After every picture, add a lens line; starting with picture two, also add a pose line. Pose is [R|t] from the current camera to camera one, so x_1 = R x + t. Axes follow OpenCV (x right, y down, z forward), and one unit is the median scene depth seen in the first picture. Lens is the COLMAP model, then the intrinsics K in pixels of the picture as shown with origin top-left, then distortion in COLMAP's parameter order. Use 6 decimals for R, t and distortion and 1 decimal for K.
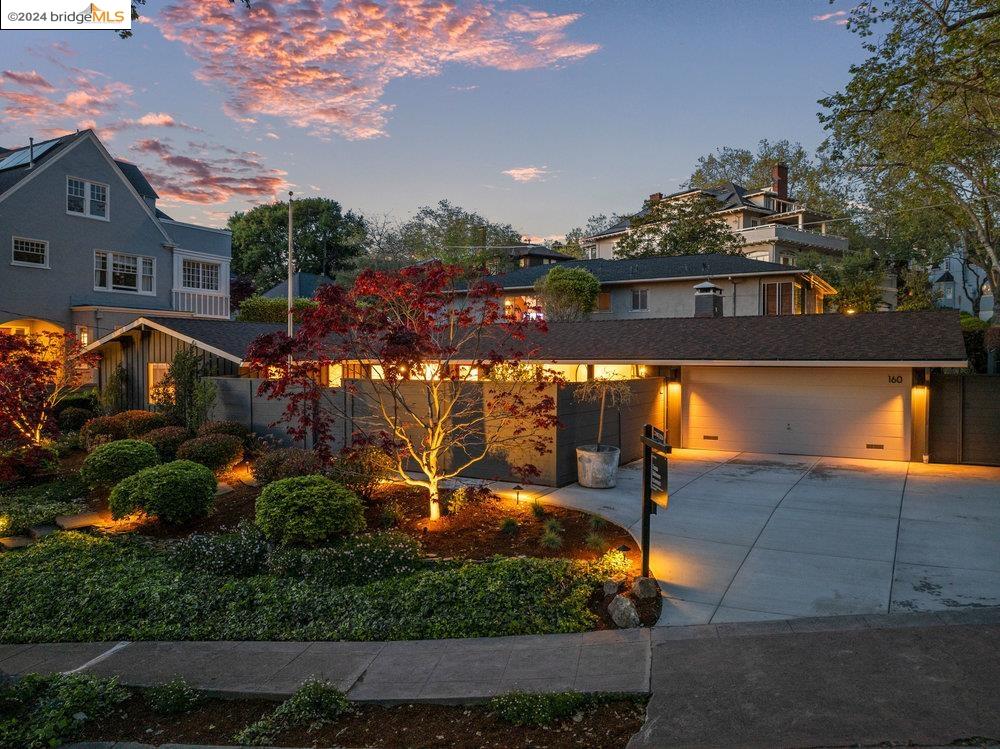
lens RADIAL K [[710.6, 0, 500.0], [0, 710.6, 374.5], [0, 0, 1]] dist [-0.027865, 0.003144]
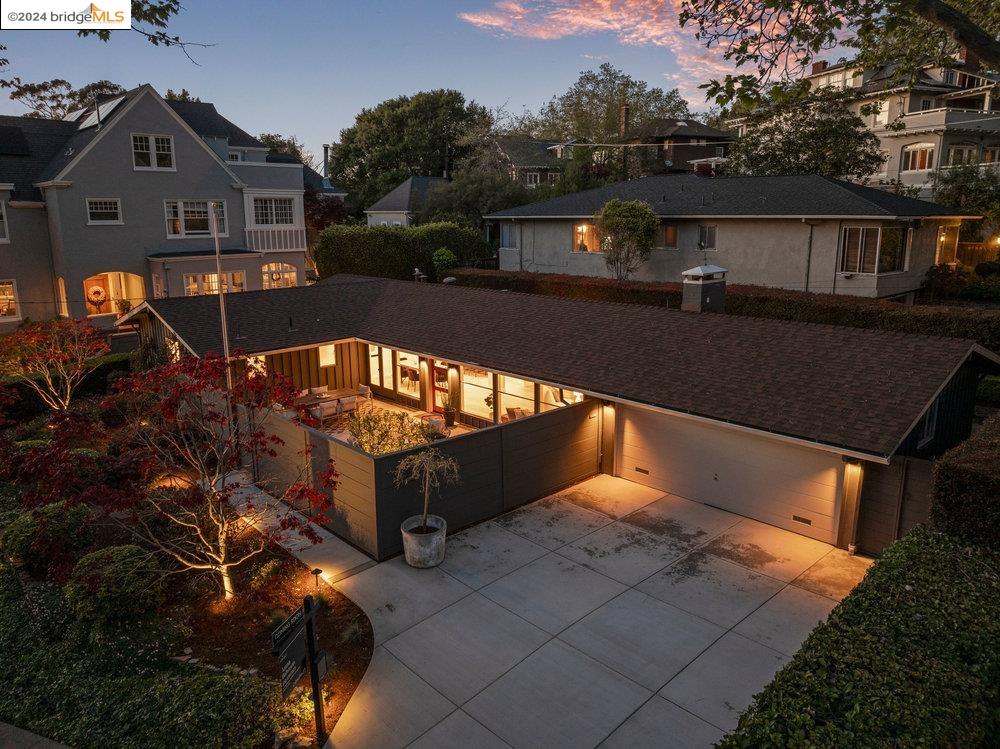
lens RADIAL K [[705.9, 0, 500.0], [0, 705.9, 374.5], [0, 0, 1]] dist [-0.028202, -0.005008]
pose [[0.960307, 0.054363, -0.273596, 0.222356], [0.002692, 0.978974, 0.203969, -0.131295], [0.278932, -0.196609, 0.939969, 0.080664]]
